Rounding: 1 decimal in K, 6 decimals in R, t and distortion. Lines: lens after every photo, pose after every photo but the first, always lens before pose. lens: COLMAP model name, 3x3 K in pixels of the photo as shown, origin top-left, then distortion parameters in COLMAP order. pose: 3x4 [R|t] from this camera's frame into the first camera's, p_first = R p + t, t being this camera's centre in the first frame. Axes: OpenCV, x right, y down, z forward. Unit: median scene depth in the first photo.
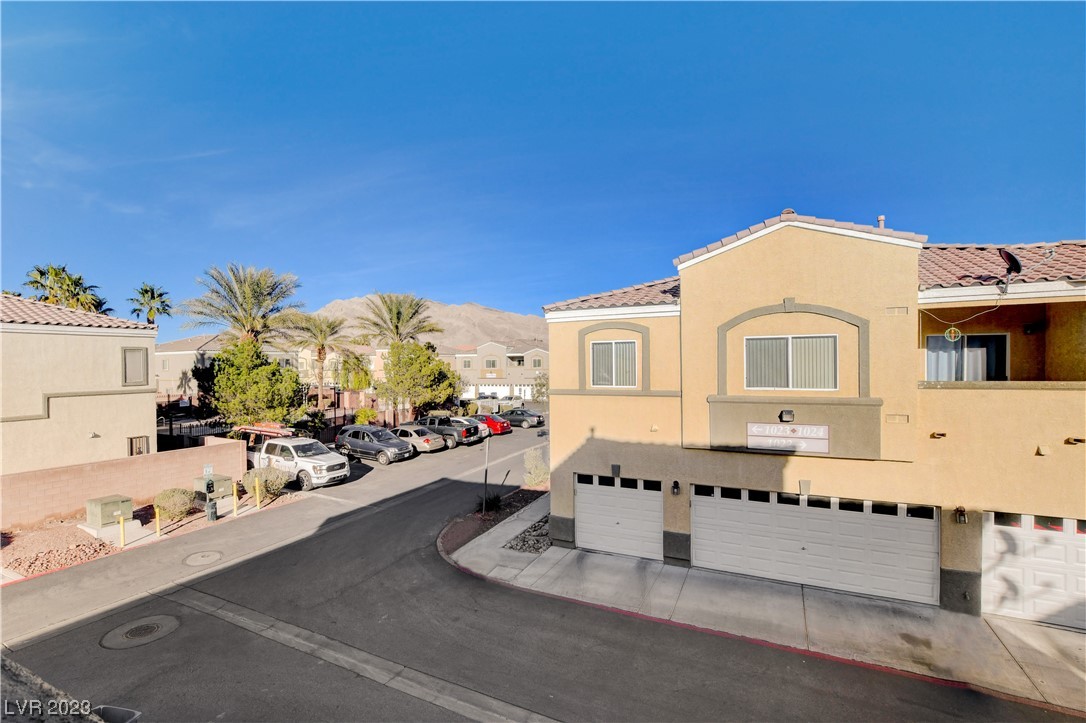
lens RADIAL K [[492.9, 0, 512.0], [0, 492.9, 371.5], [0, 0, 1]] dist [-0.018867, 0.003105]
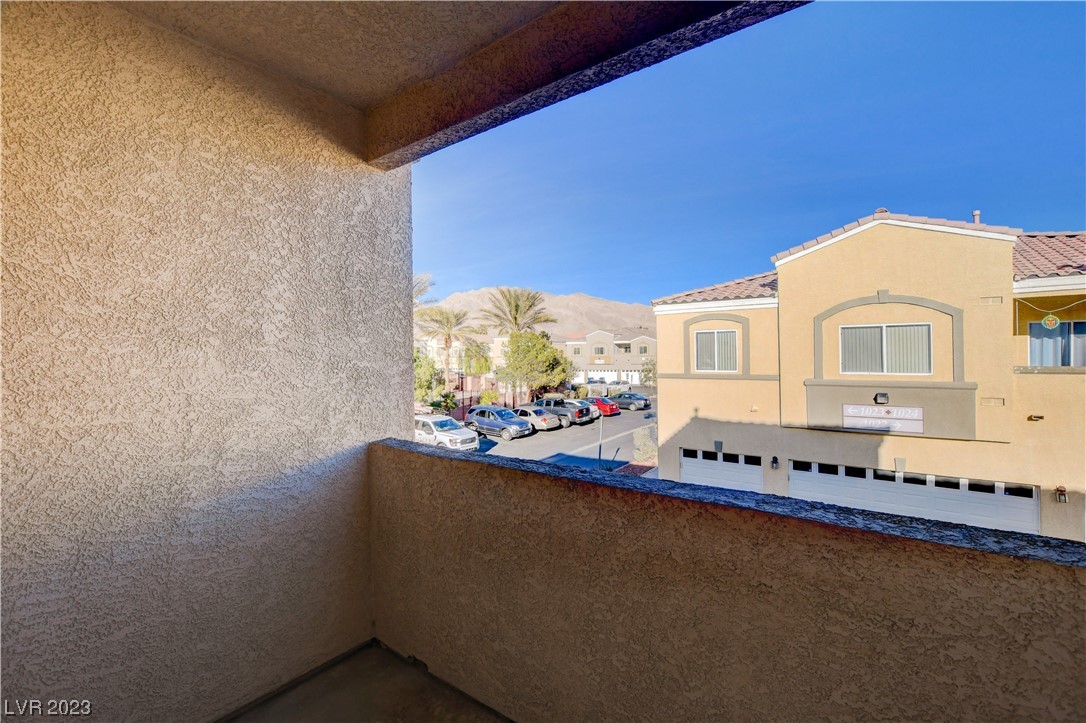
lens RADIAL K [[492.9, 0, 540.1], [0, 492.9, 356.1], [0, 0, 1]] dist [-0.018867, 0.003105]
pose [[0.988840, -0.002017, -0.148966, -0.024395], [0.001424, 0.999991, -0.004091, 0.000360], [0.148973, 0.003833, 0.988834, -0.177376]]
